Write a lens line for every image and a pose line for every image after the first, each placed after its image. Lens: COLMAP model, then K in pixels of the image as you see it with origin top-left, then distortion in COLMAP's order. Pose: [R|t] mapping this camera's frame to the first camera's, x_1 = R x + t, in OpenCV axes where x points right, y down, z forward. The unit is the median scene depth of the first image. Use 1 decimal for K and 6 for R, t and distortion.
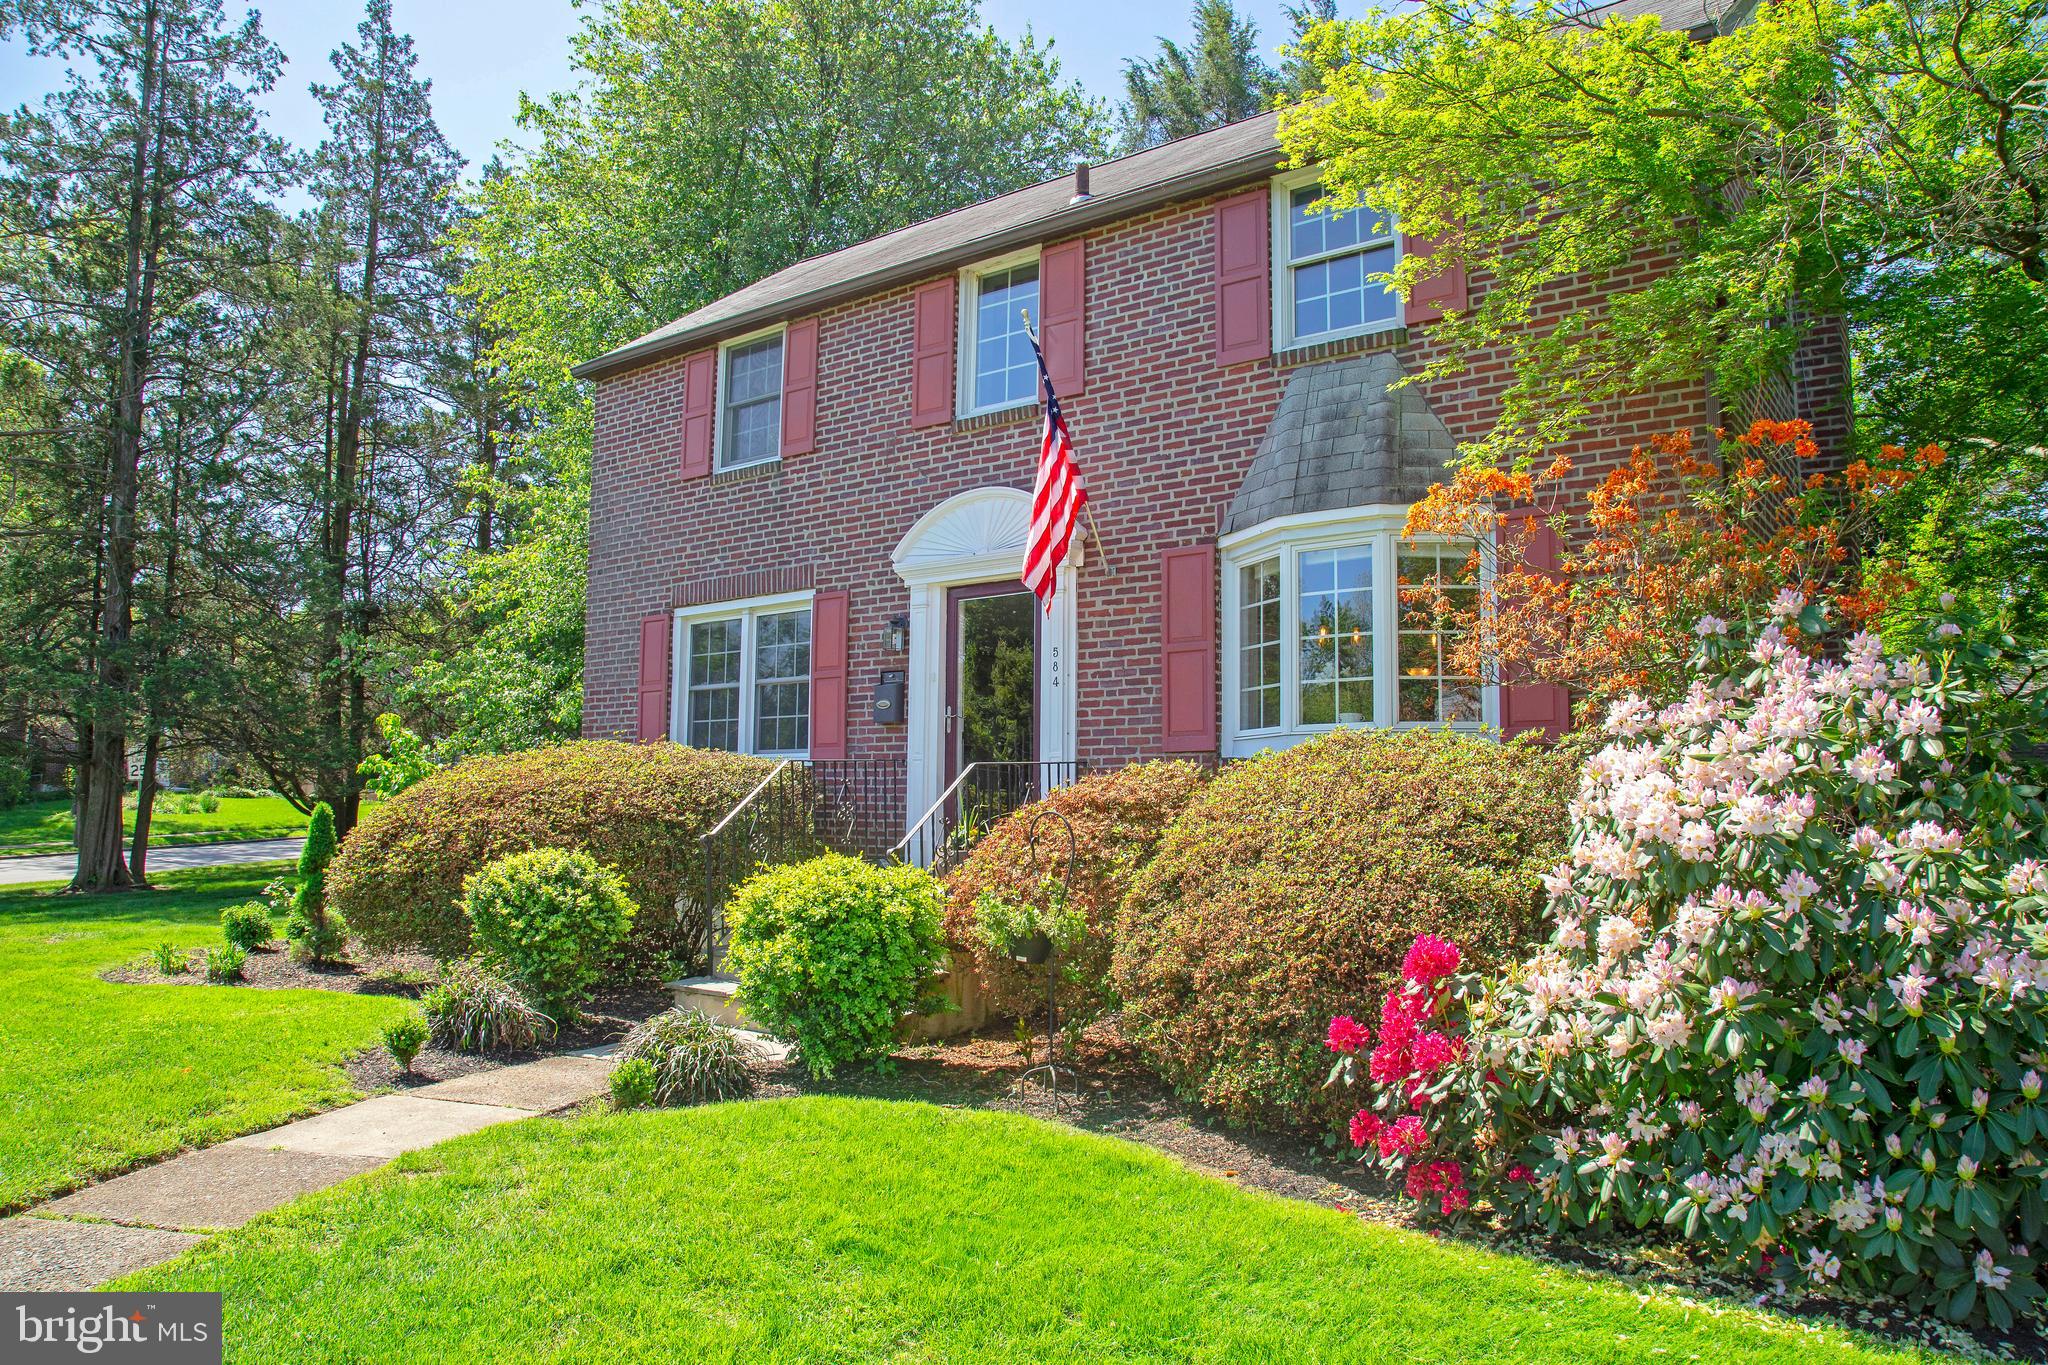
lens RADIAL K [[1393.8, 0, 1013.4], [0, 1393.8, 682.7], [0, 0, 1]] dist [-0.097367, 0.035552]
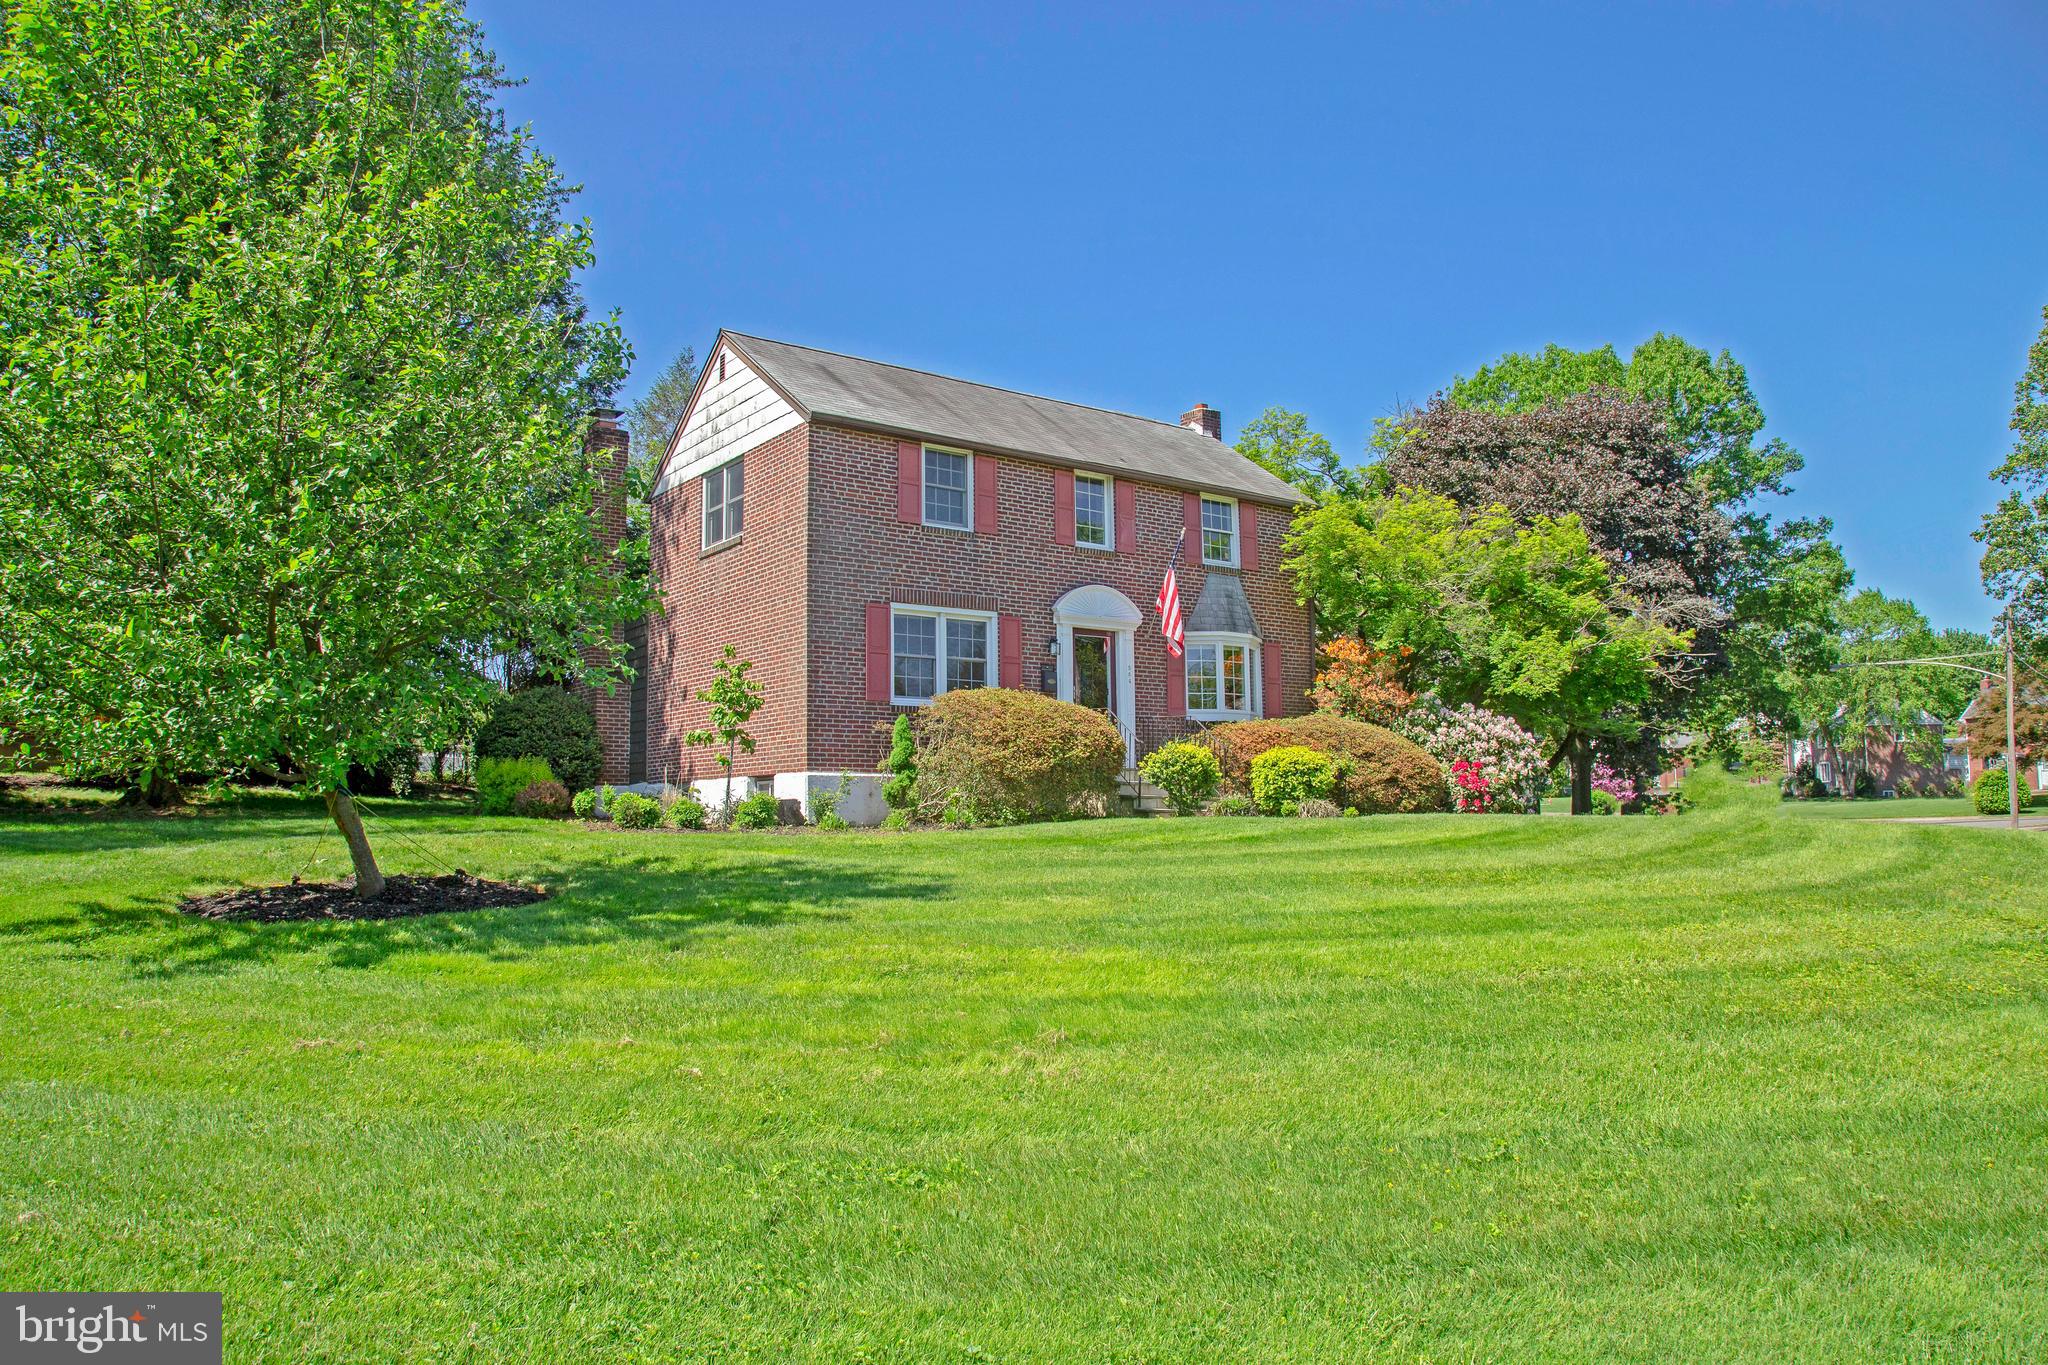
lens RADIAL K [[1393.8, 0, 1025.3], [0, 1393.8, 678.3], [0, 0, 1]] dist [-0.097367, 0.035552]
pose [[0.270206, 0.075314, 0.959852, -2.358840], [-0.088184, 0.994681, -0.053222, 0.141502], [-0.958756, -0.070263, 0.275410, 0.577121]]
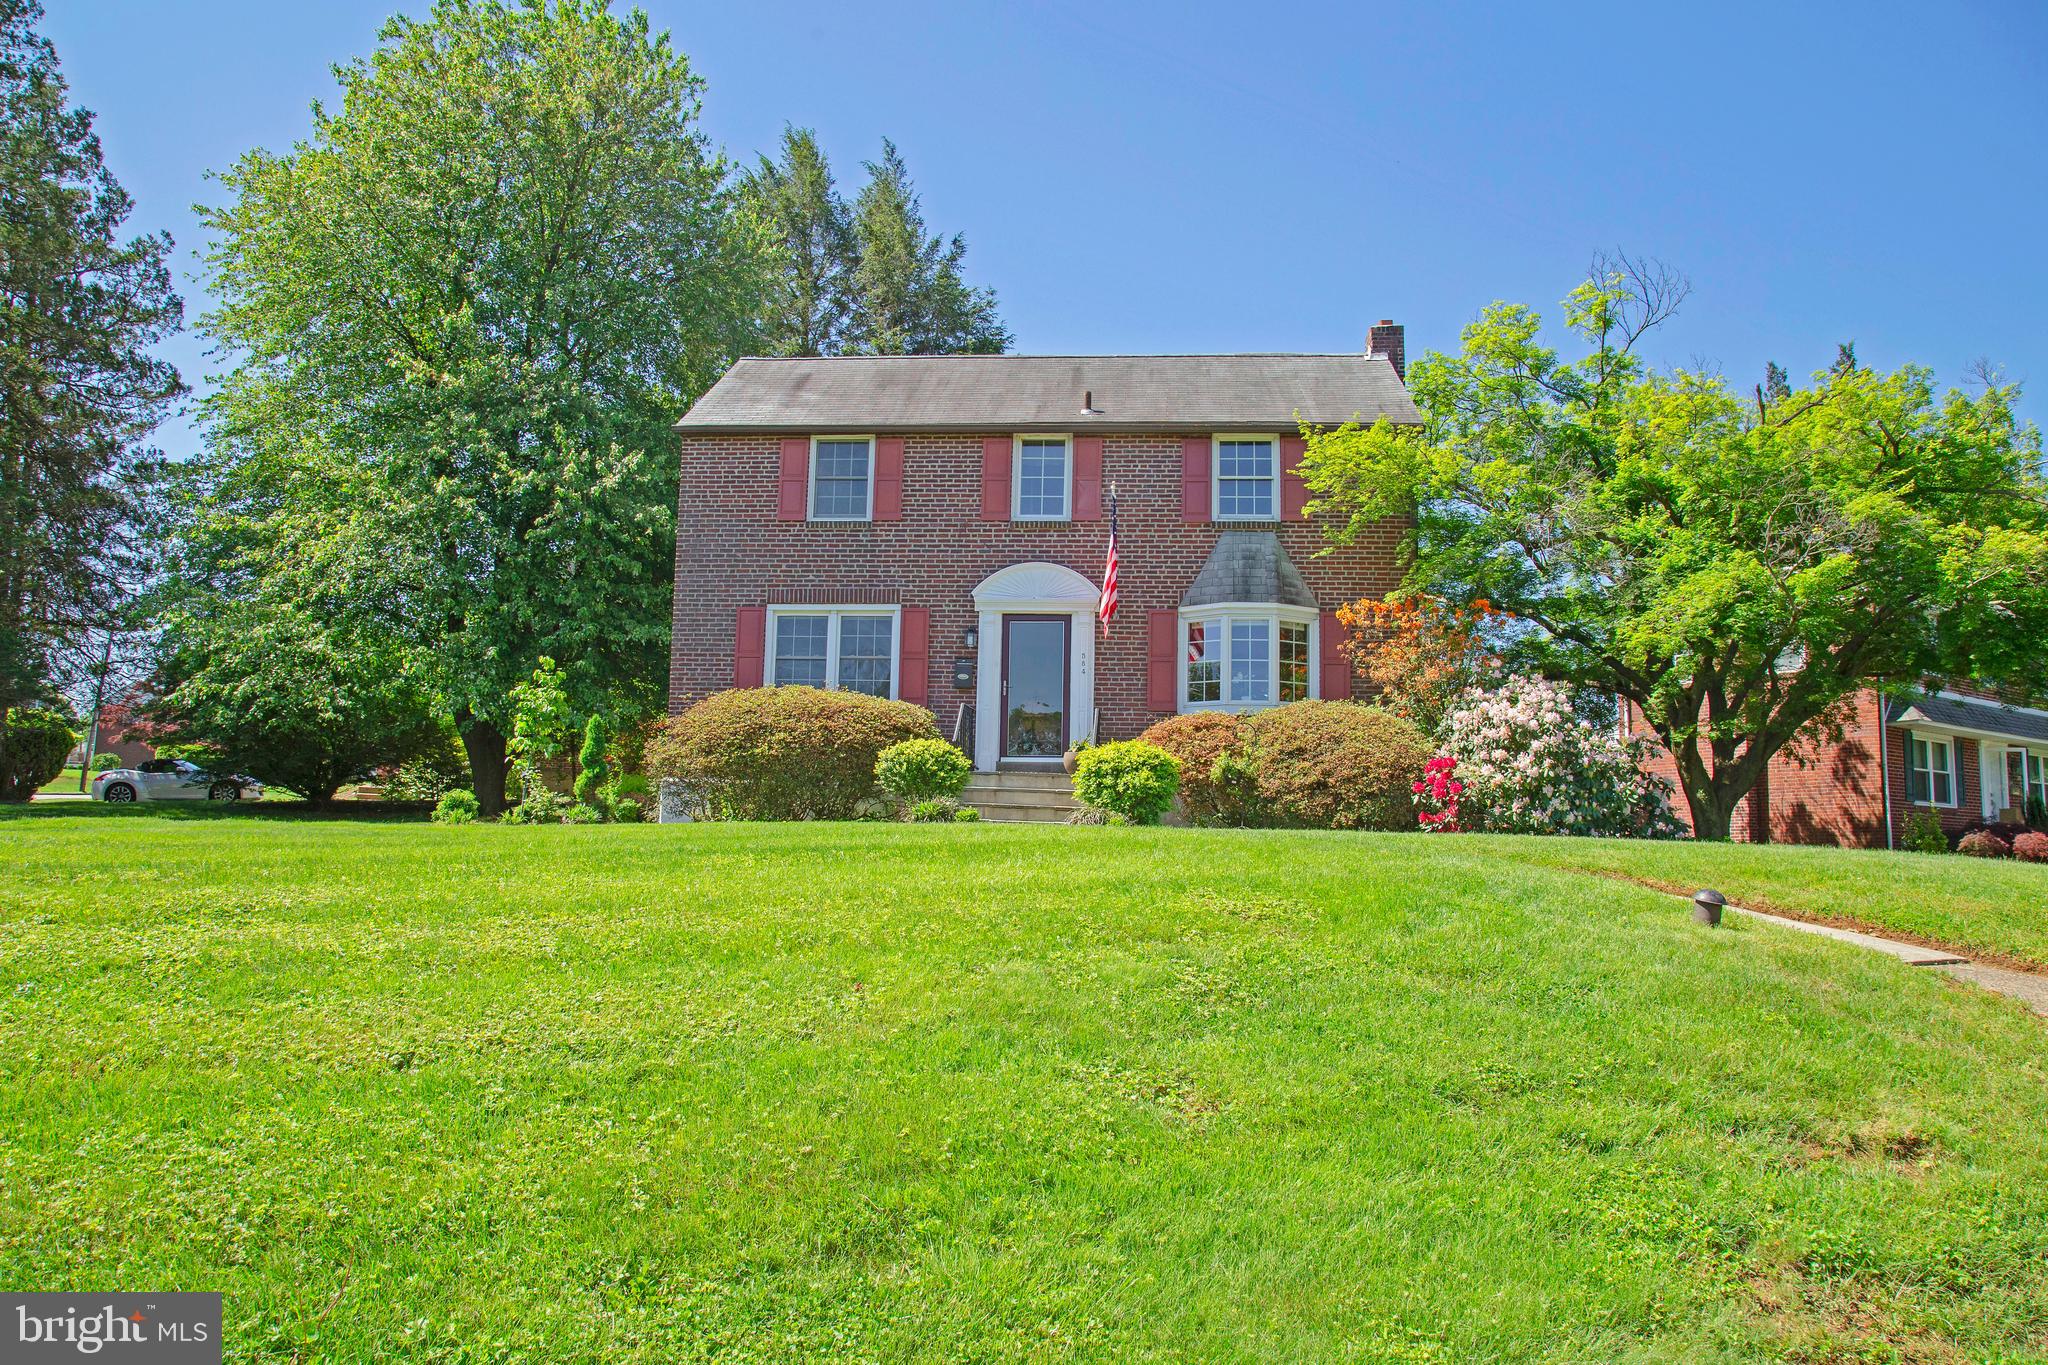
lens RADIAL K [[1393.8, 0, 1027.9], [0, 1393.8, 685.3], [0, 0, 1]] dist [-0.097367, 0.035552]
pose [[0.840909, 0.071665, 0.536411, -1.129954], [-0.064626, 0.997398, -0.031942, 0.090592], [-0.537304, -0.007805, 0.843352, -0.603774]]
